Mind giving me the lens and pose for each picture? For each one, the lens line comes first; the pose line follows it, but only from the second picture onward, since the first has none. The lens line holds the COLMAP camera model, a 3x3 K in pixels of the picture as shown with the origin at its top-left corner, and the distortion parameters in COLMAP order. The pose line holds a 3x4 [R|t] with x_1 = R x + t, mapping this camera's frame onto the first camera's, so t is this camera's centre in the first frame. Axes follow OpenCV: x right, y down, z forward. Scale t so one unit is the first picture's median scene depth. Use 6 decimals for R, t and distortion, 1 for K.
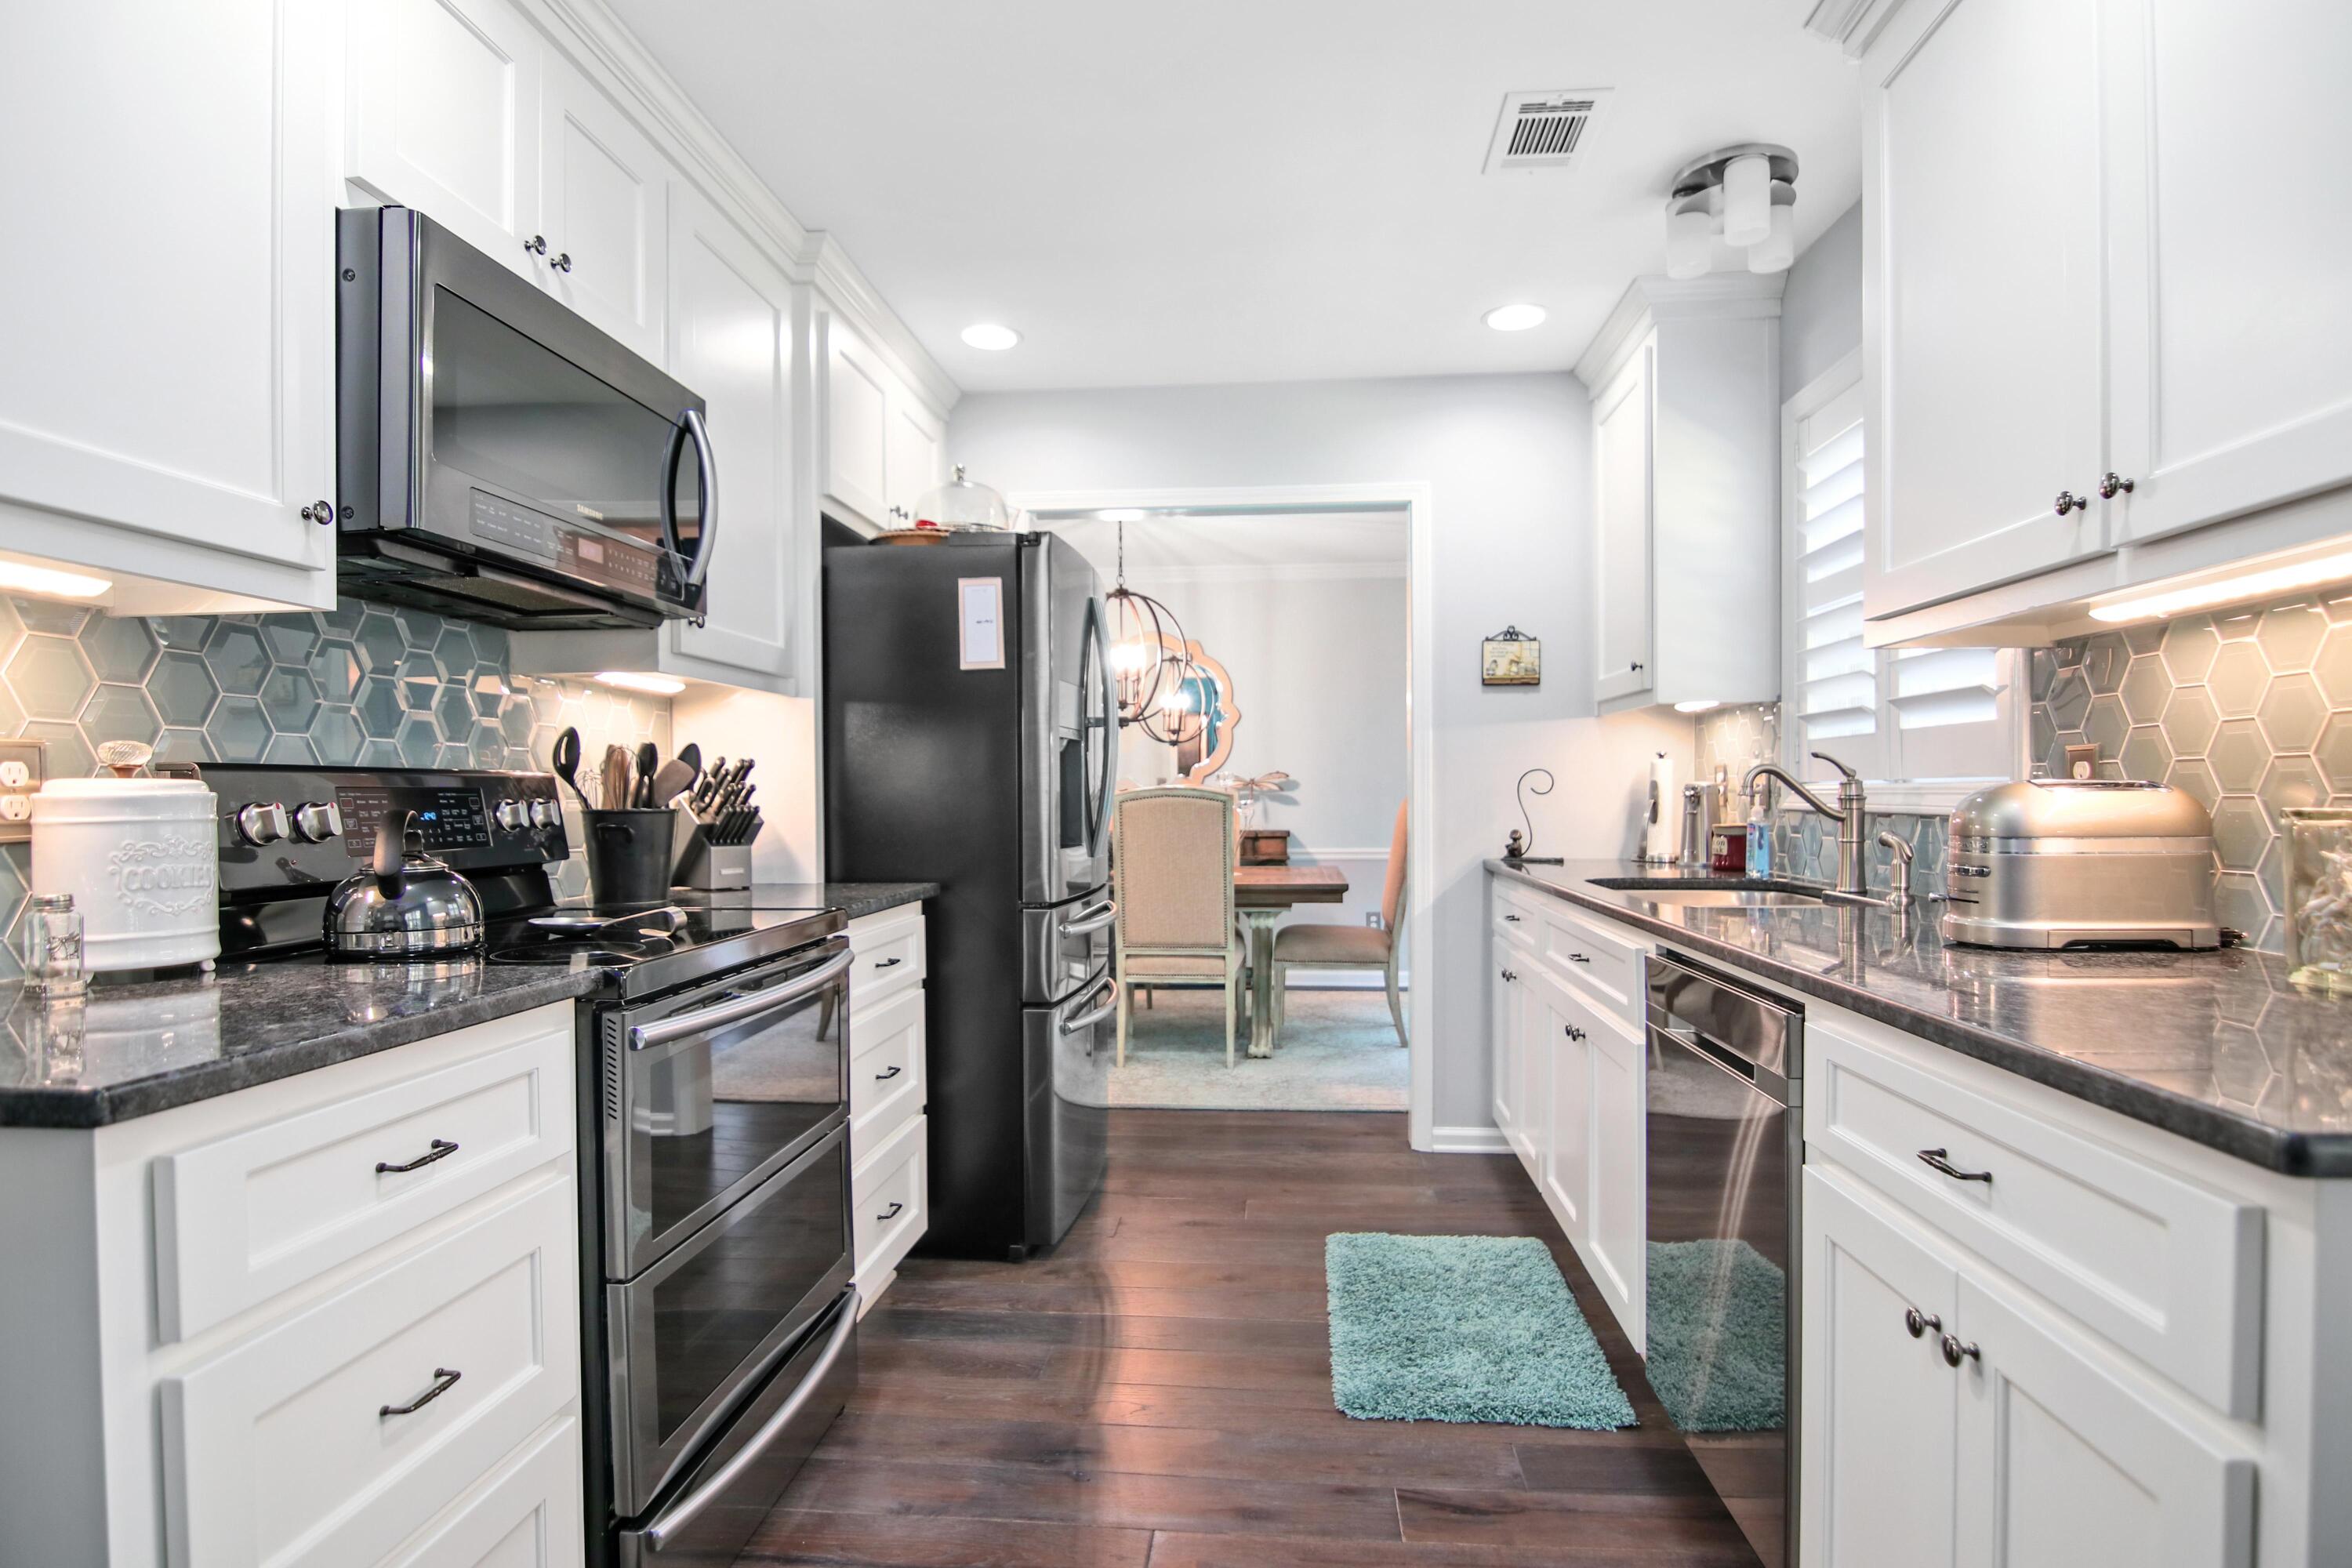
lens RADIAL K [[1250.3, 0, 1175.5], [0, 1250.3, 785.7], [0, 0, 1]] dist [-0.000838, -0.013935]
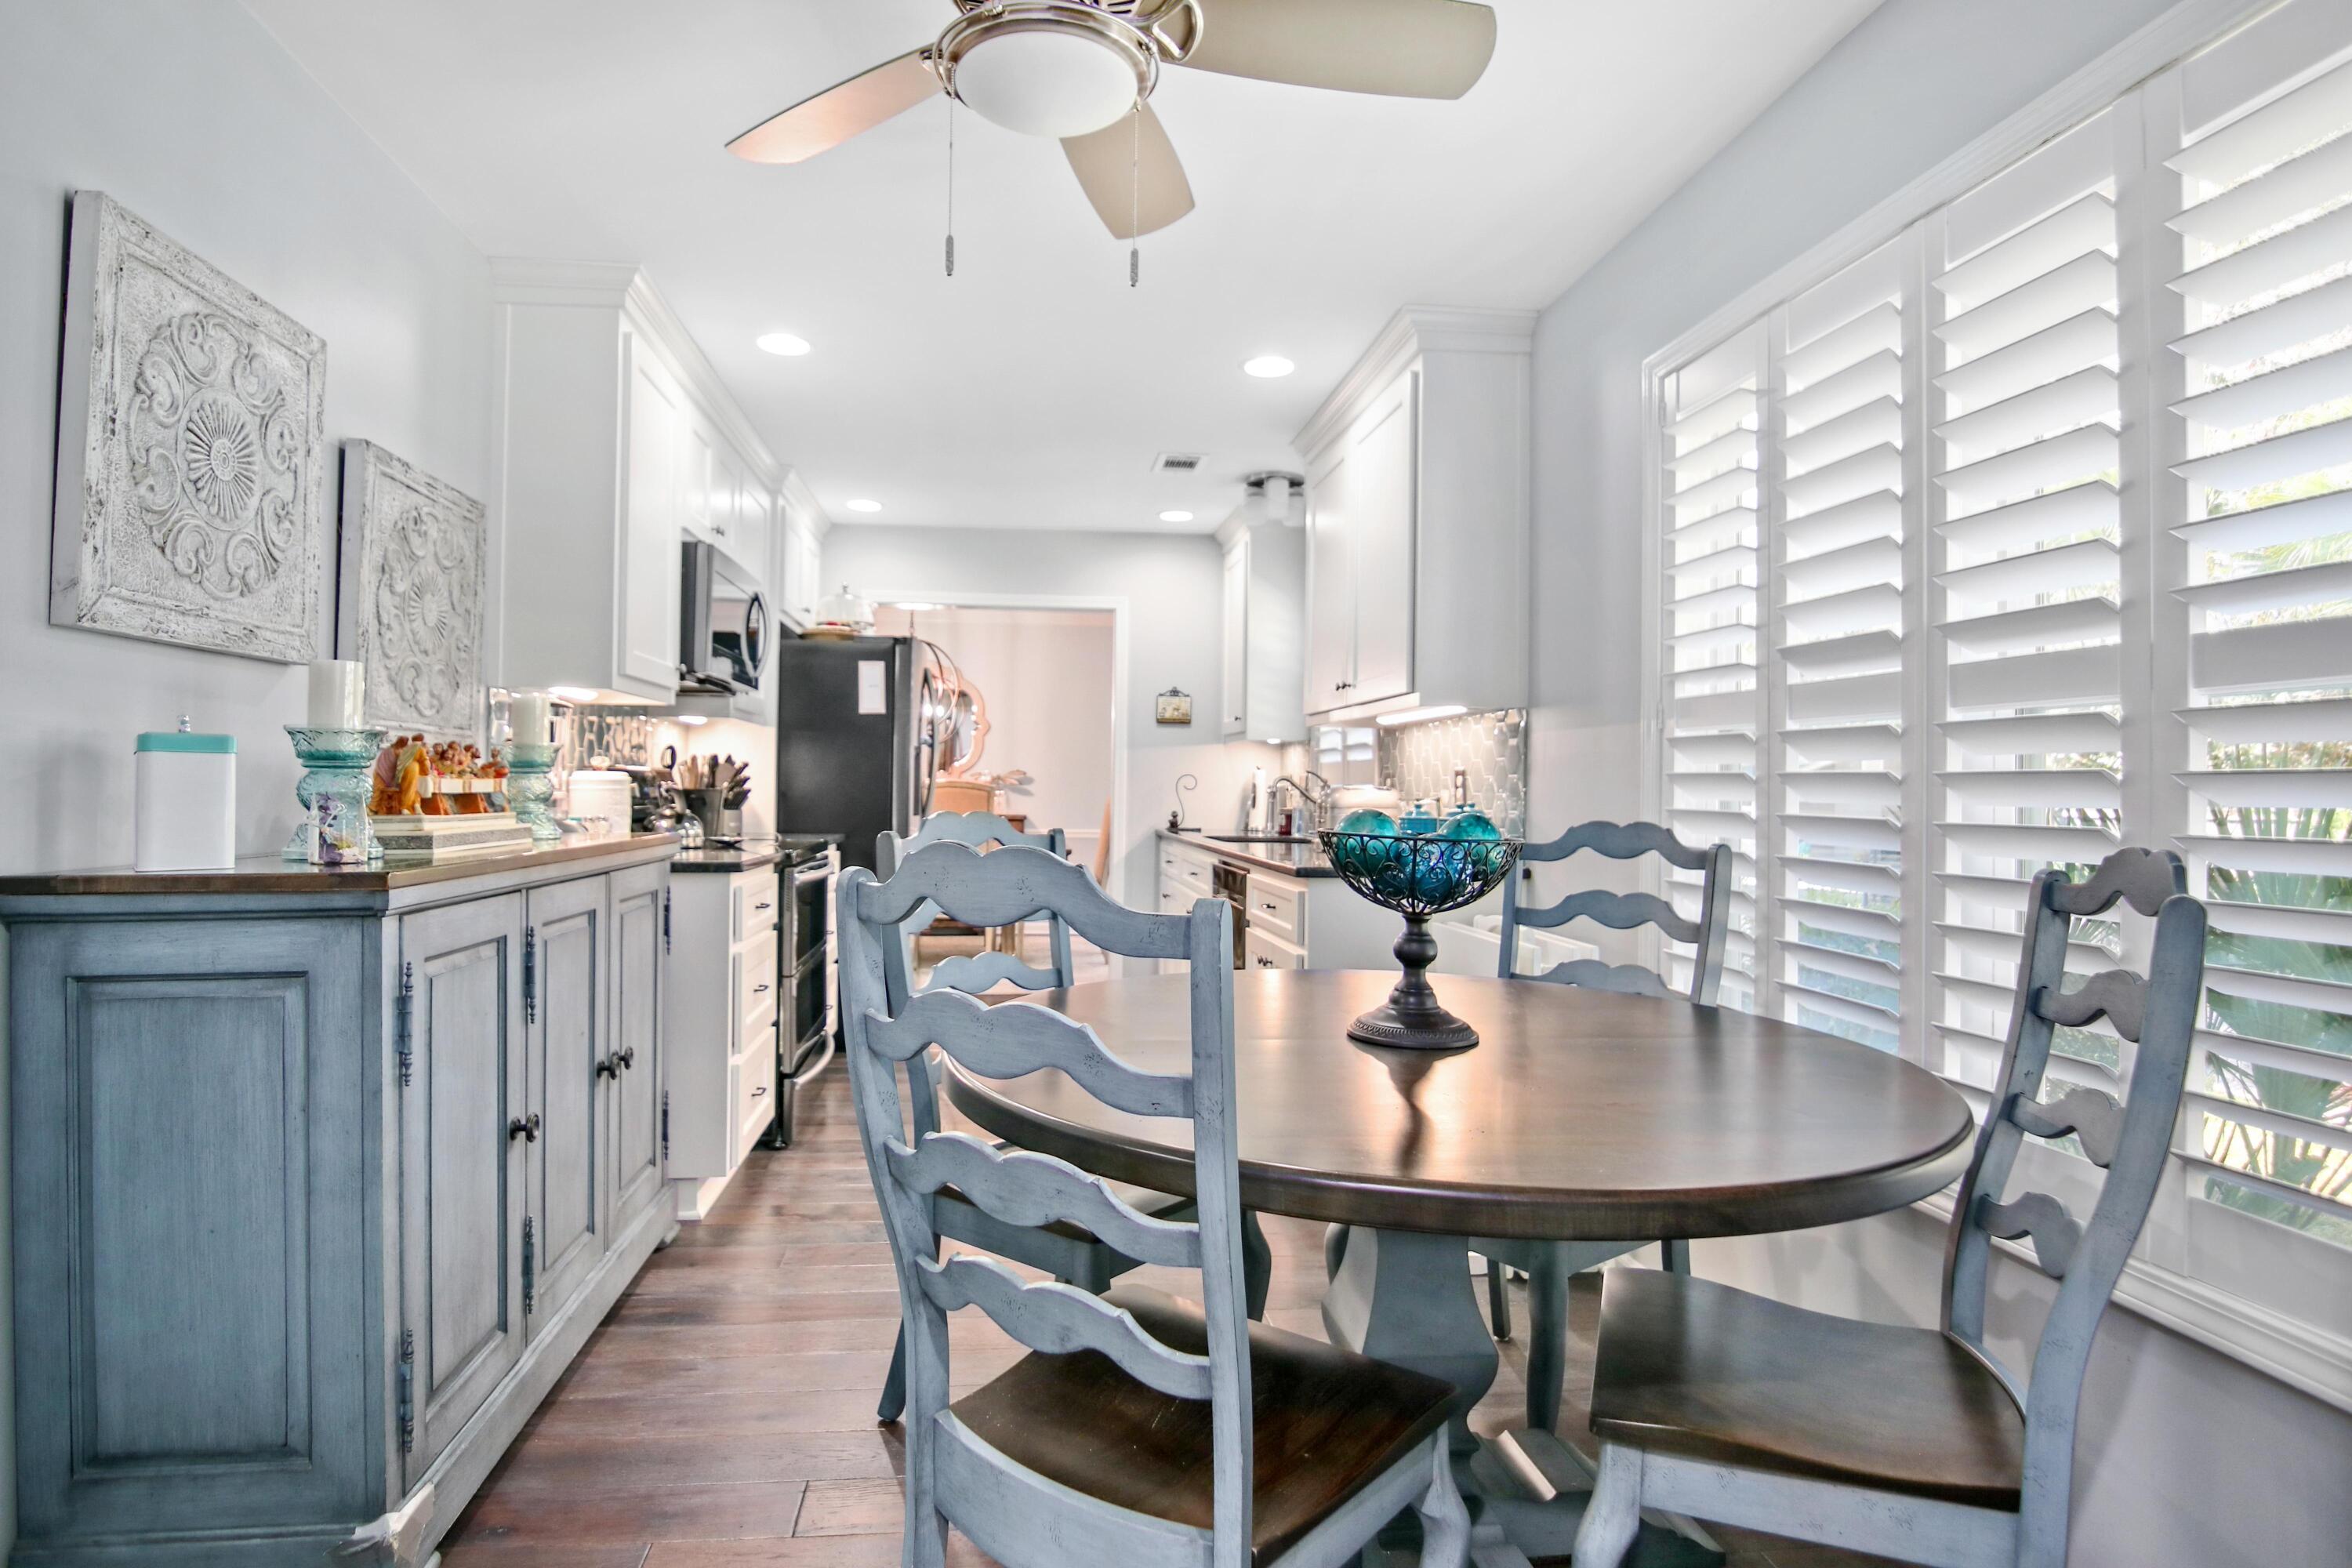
lens RADIAL K [[1250.3, 0, 1175.5], [0, 1250.3, 785.7], [0, 0, 1]] dist [-0.000838, -0.013935]
pose [[0.974204, 0.016682, 0.225053, -0.118500], [-0.017692, 0.999840, 0.002472, -0.002766], [-0.224976, -0.006390, 0.974343, -0.728108]]
